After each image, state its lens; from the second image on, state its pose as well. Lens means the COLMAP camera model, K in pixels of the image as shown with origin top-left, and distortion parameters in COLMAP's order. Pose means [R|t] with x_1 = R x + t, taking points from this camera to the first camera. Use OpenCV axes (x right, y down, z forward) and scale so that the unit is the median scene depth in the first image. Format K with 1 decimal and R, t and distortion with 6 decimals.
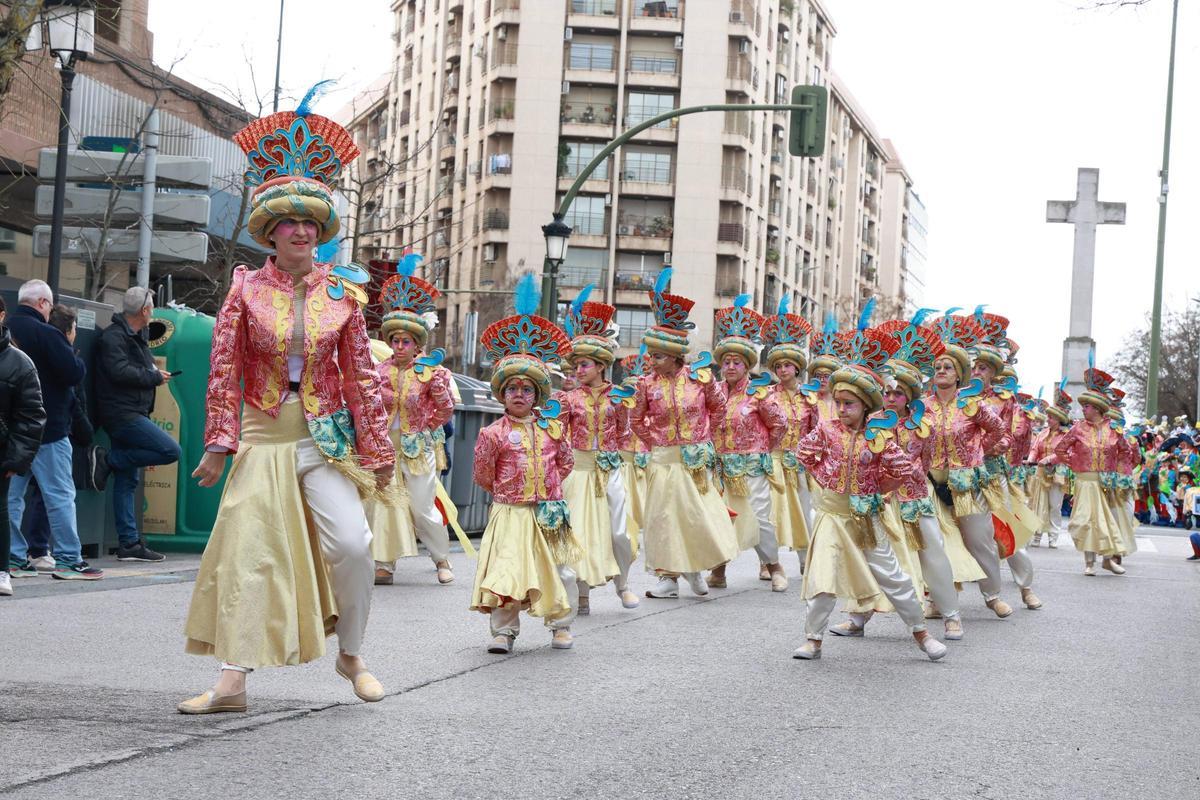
lens RADIAL K [[2738.1, 0, 600.9], [0, 2738.1, 397.4], [0, 0, 1]] dist [0.110700, 0.443497]
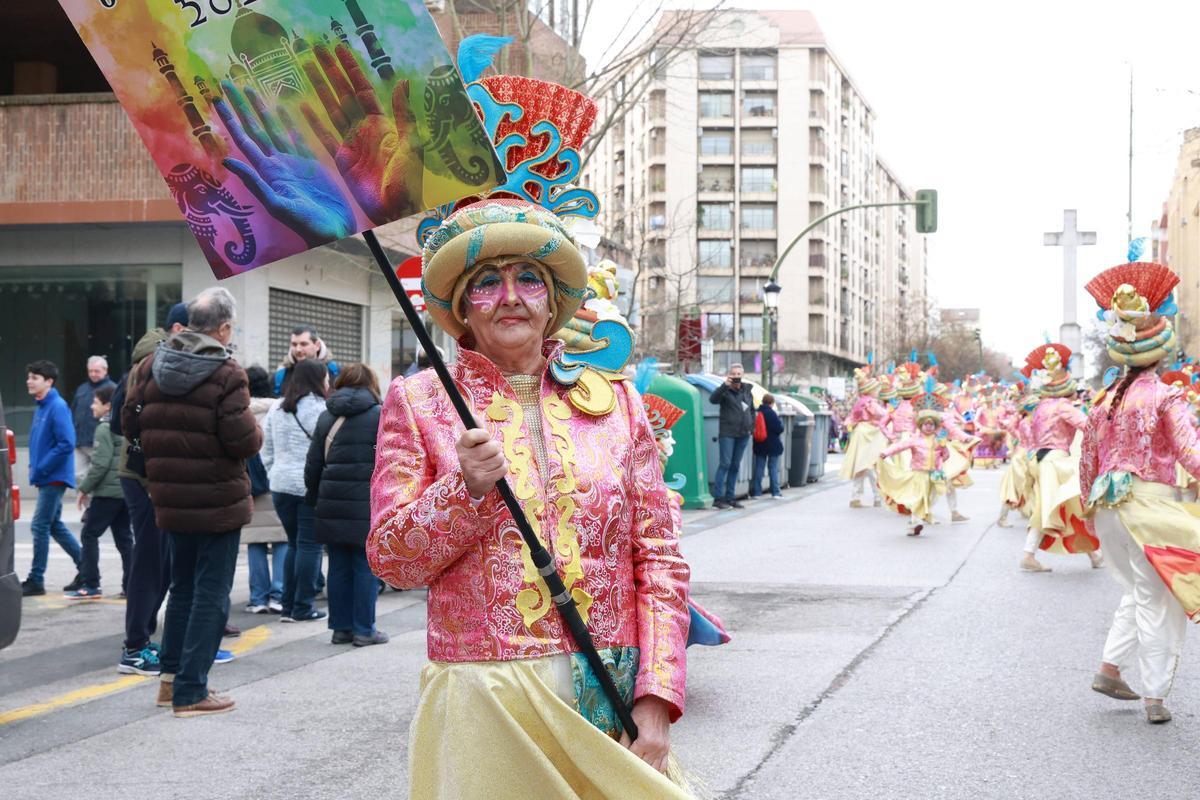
lens RADIAL K [[1913.5, 0, 598.6], [0, 1913.5, 401.8], [0, 0, 1]] dist [0.020710, -0.066170]
pose [[0.997108, -0.050454, -0.056840, -0.014681], [0.051269, 0.998601, 0.012980, -0.003878], [0.056105, -0.015857, 0.998299, -0.029611]]
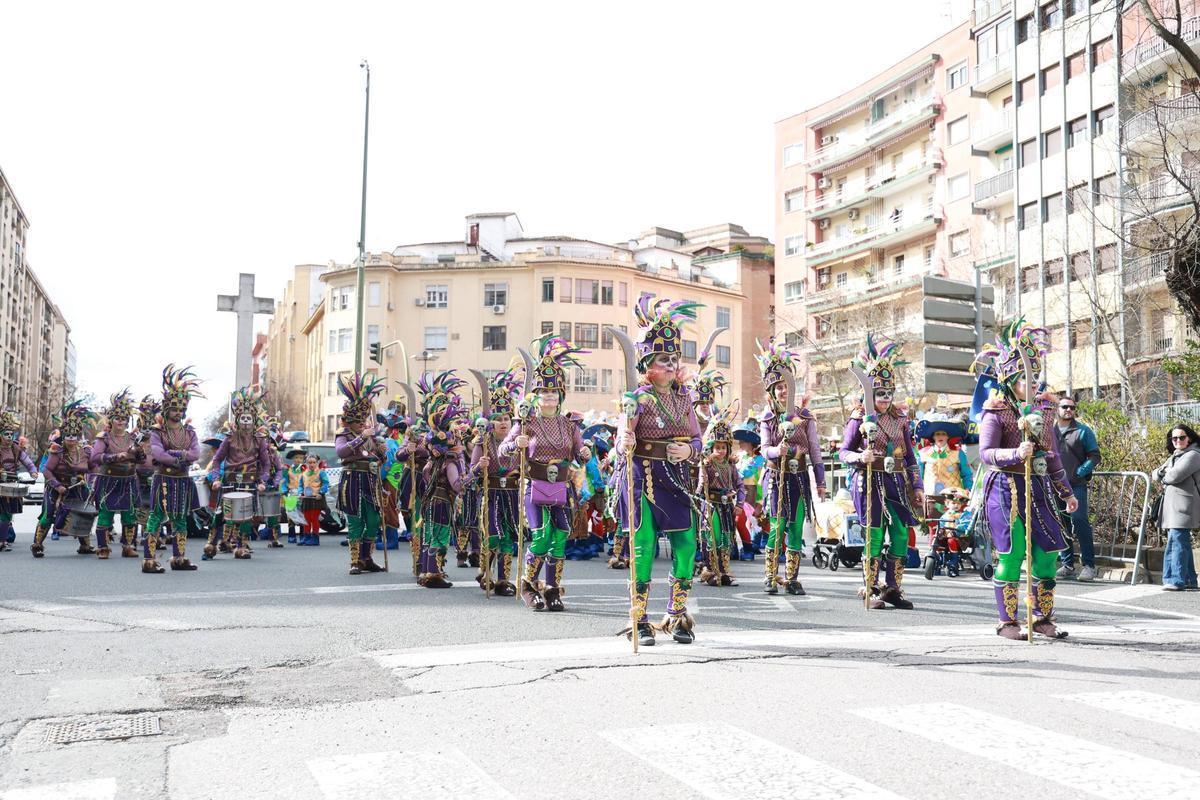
lens RADIAL K [[1224.1, 0, 606.4], [0, 1224.1, 410.3], [0, 0, 1]] dist [0.044227, -0.020703]
pose [[0.861540, -0.002489, 0.507684, 0.008701], [0.018334, 0.999488, -0.026213, 0.005226], [-0.507359, 0.031891, 0.861145, 0.233839]]
